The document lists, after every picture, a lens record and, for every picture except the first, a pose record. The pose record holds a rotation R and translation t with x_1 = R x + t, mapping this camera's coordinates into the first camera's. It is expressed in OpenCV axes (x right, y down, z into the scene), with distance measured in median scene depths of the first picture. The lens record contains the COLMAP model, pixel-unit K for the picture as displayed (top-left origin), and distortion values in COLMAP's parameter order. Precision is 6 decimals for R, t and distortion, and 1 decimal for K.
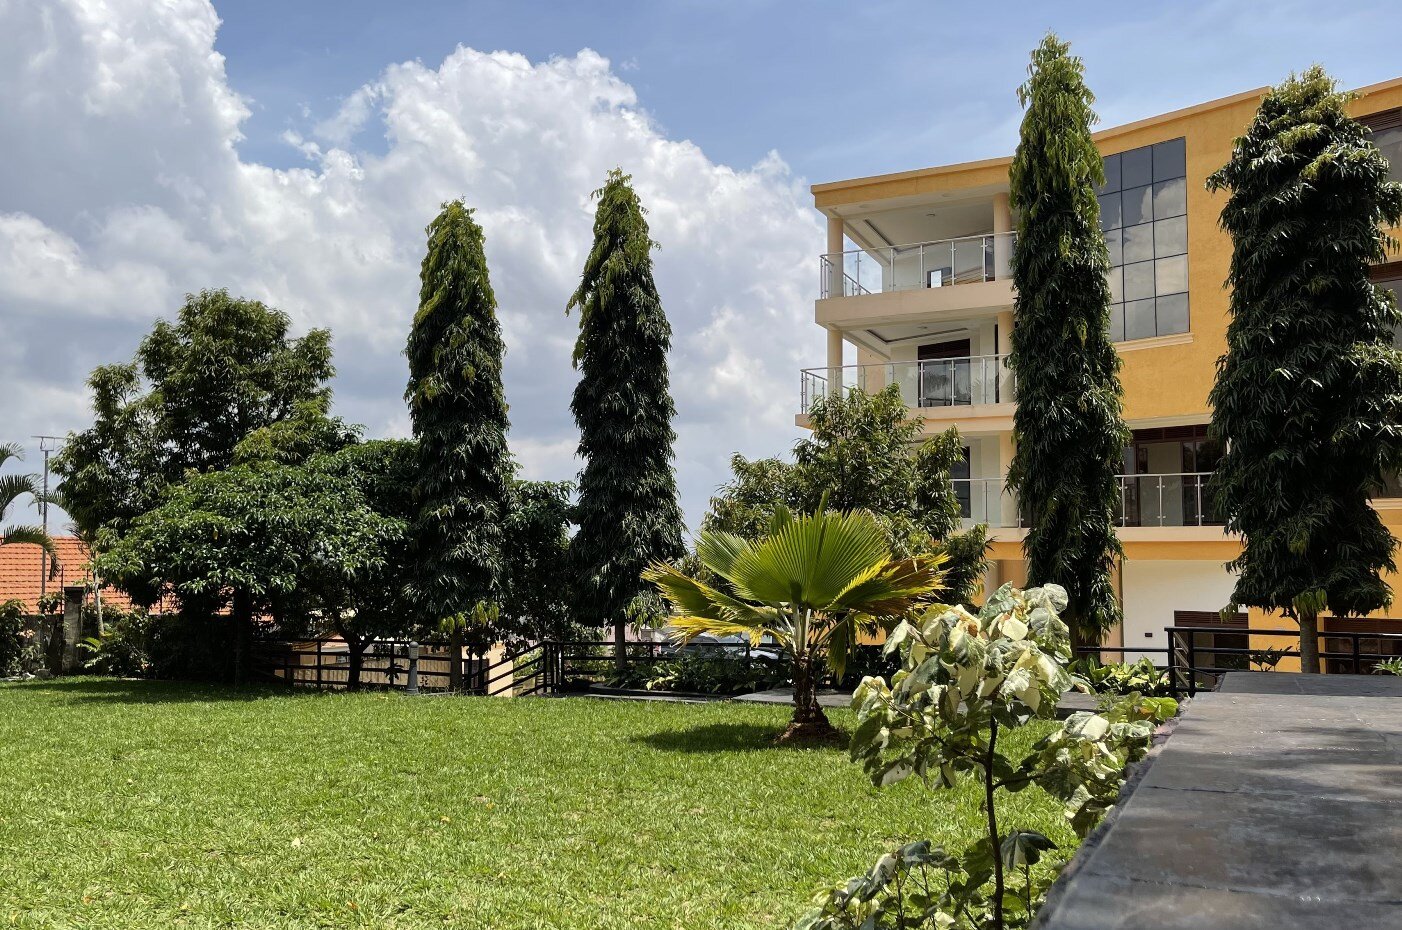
lens RADIAL K [[1284.5, 0, 701.0], [0, 1284.5, 465.0], [0, 0, 1]] dist [0.016828, -0.004038]
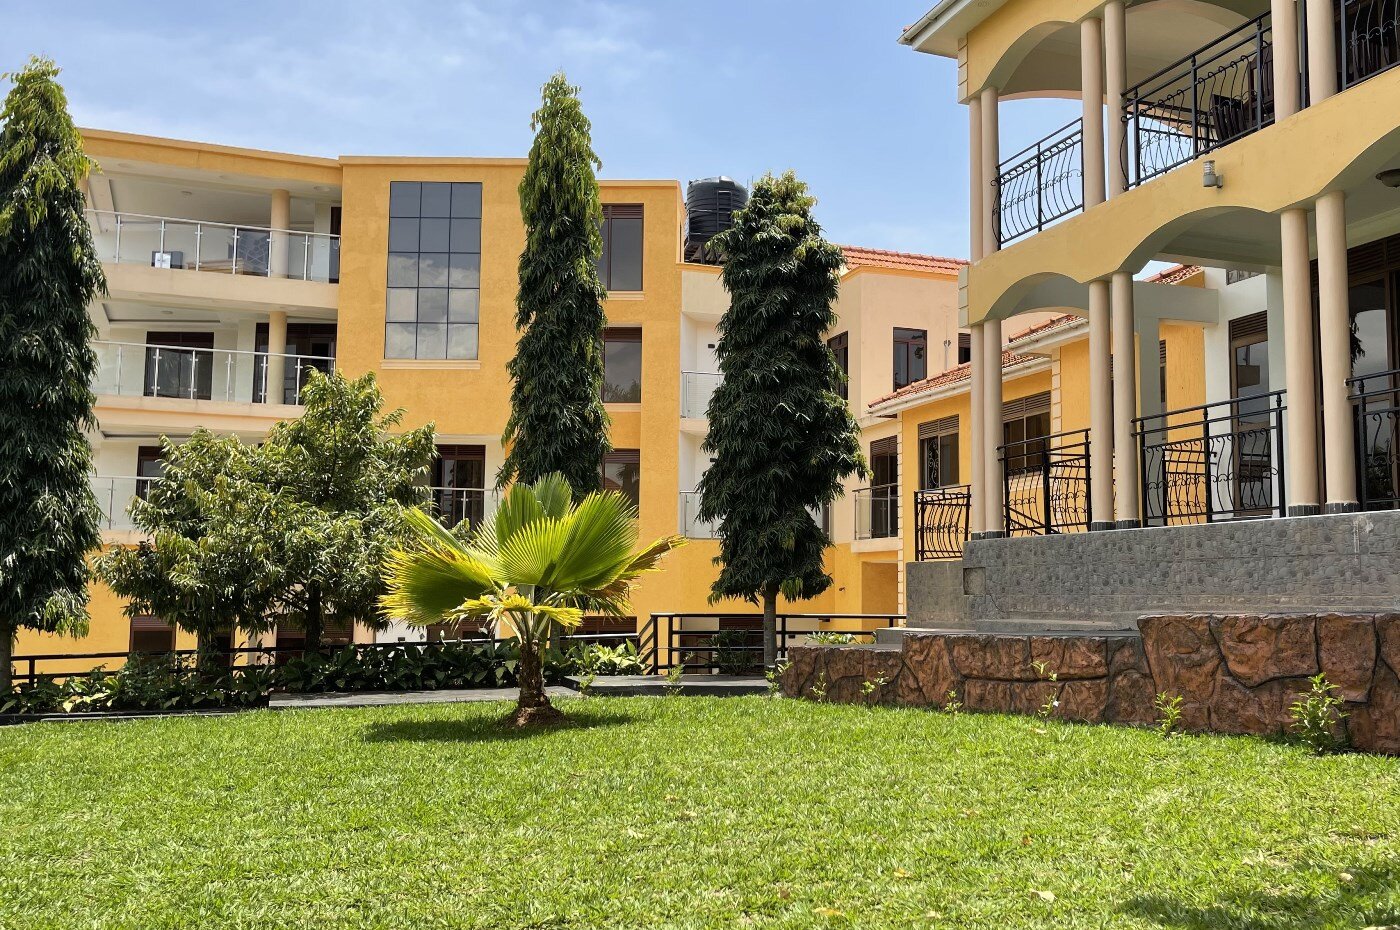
lens RADIAL K [[1282.7, 0, 700.0], [0, 1282.7, 465.0], [0, 0, 1]] dist [0.016828, -0.004038]
pose [[0.646778, 0.076251, 0.758857, -0.376962], [-0.056288, 0.997049, -0.052211, 0.038286], [-0.760598, -0.008946, 0.649161, 0.172078]]
